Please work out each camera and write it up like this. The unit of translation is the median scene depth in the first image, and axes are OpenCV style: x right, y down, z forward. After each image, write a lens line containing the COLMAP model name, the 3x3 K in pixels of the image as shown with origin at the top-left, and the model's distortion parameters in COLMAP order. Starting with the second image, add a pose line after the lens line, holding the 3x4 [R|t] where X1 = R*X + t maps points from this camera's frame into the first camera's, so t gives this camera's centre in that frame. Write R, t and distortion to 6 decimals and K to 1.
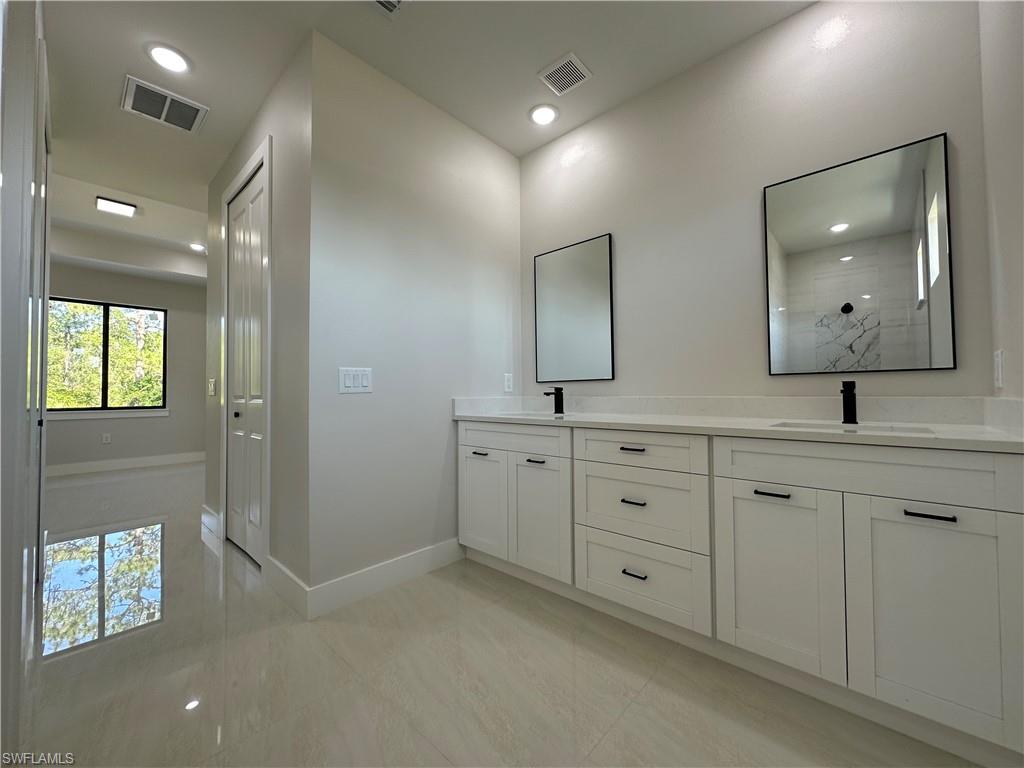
lens RADIAL K [[411.0, 0, 512.0], [0, 411.0, 384.0], [0, 0, 1]] dist [-0.000230, 0.000865]
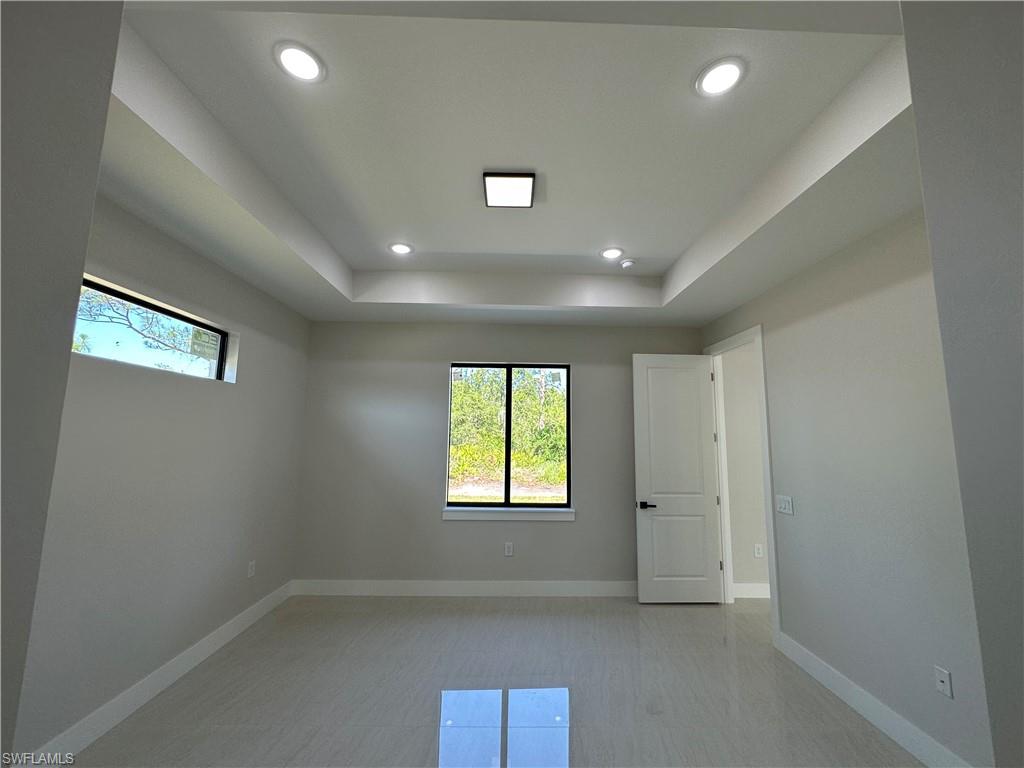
lens RADIAL K [[411.0, 0, 512.0], [0, 411.0, 384.0], [0, 0, 1]] dist [-0.000230, 0.000865]
pose [[0.691085, -0.074586, -0.718915, -0.441227], [-0.000645, 0.994597, -0.103807, -0.082065], [0.722773, 0.072203, 0.687303, 0.486949]]
